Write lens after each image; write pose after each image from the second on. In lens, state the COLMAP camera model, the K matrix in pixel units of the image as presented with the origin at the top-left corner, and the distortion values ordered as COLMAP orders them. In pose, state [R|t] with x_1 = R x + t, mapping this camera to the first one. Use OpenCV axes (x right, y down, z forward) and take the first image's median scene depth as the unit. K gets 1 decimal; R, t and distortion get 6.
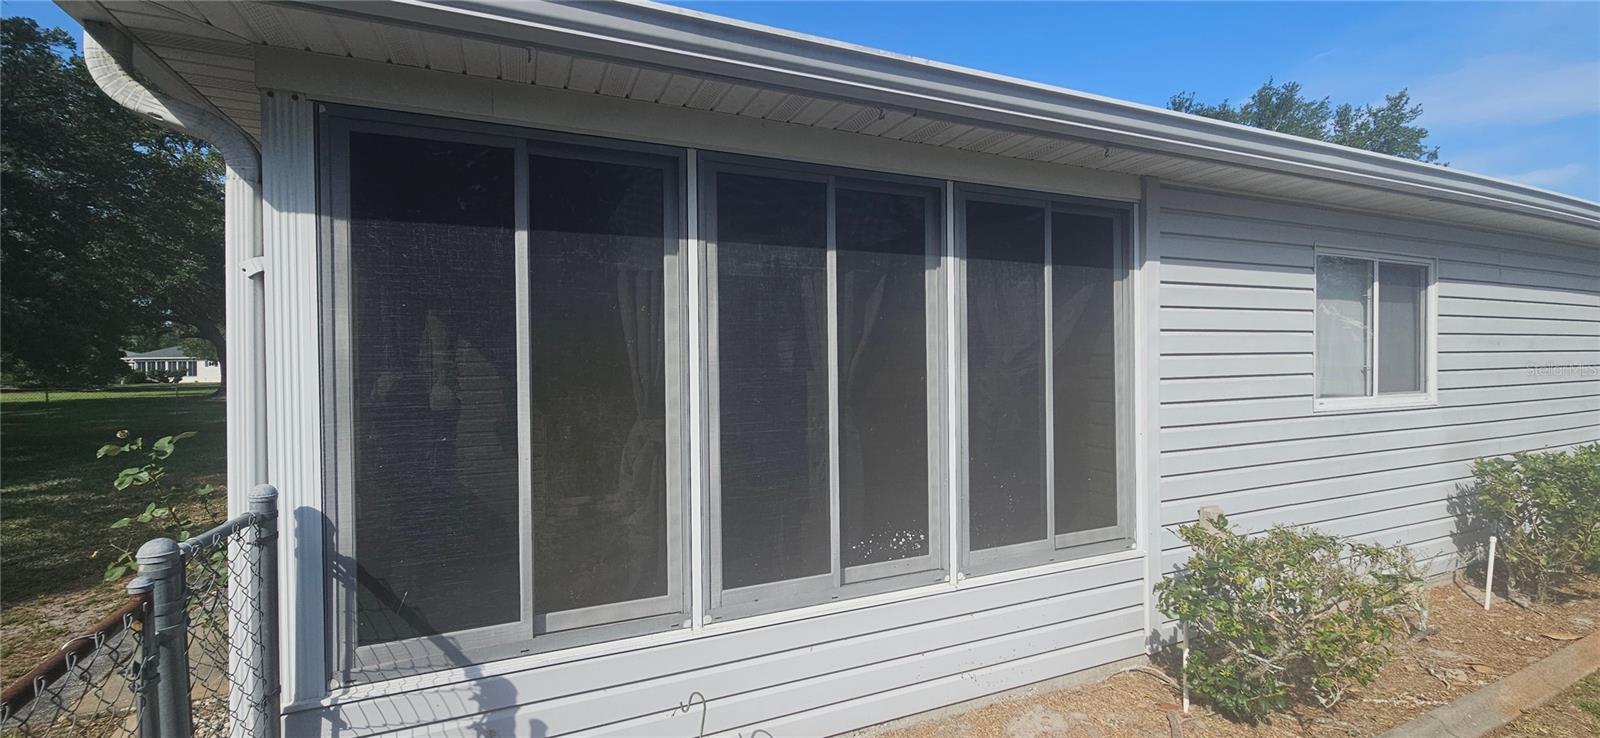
lens RADIAL K [[668.9, 0, 802.7], [0, 668.9, 366.5], [0, 0, 1]] dist [-0.005080, -0.001806]
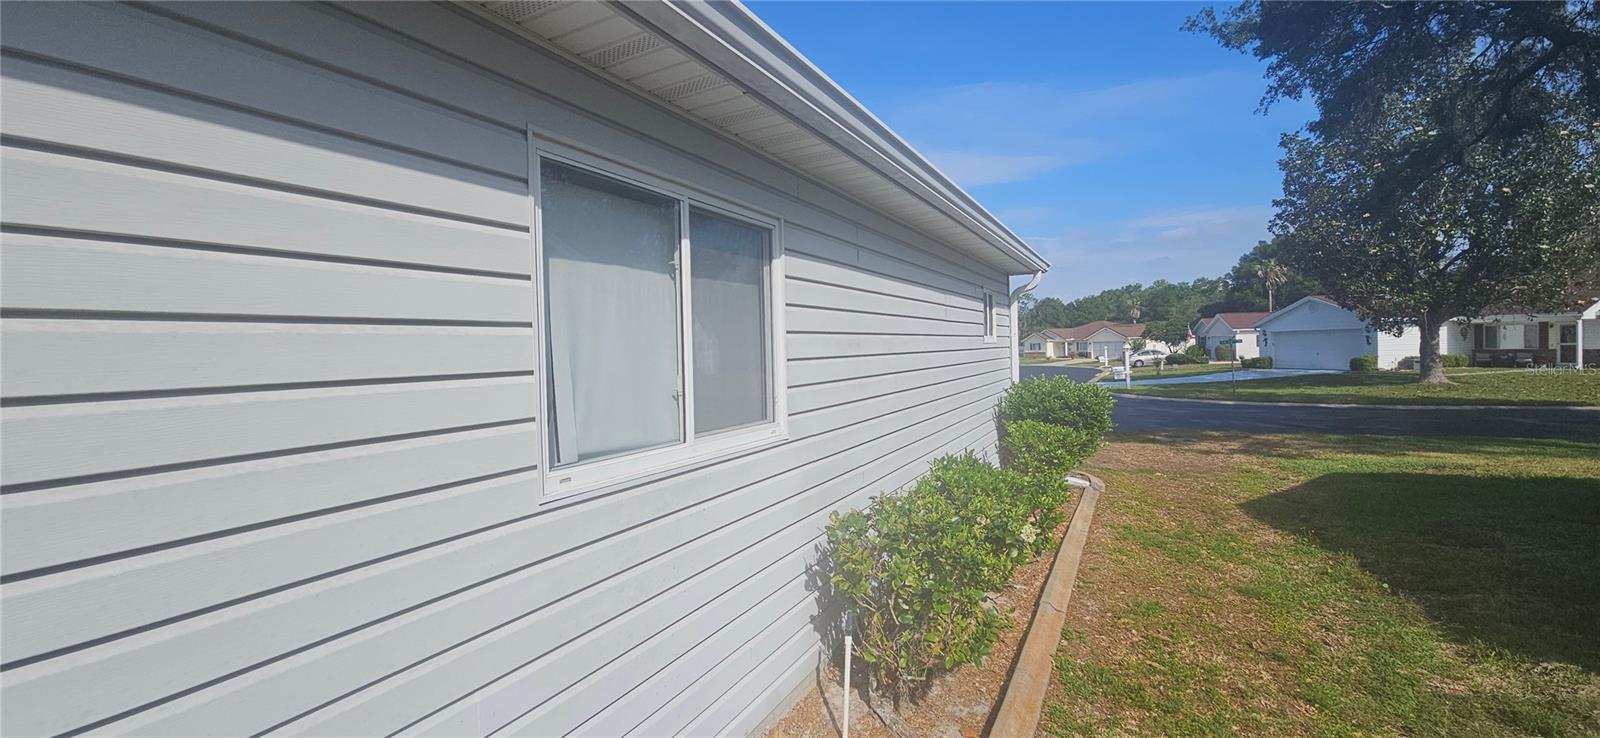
lens RADIAL K [[668.9, 0, 797.2], [0, 668.9, 370.3], [0, 0, 1]] dist [-0.005080, -0.001806]
pose [[0.778481, -0.028952, 0.627000, 0.556704], [0.024274, 0.999577, 0.016018, -0.021954], [-0.627198, 0.002750, 0.778855, 0.483210]]
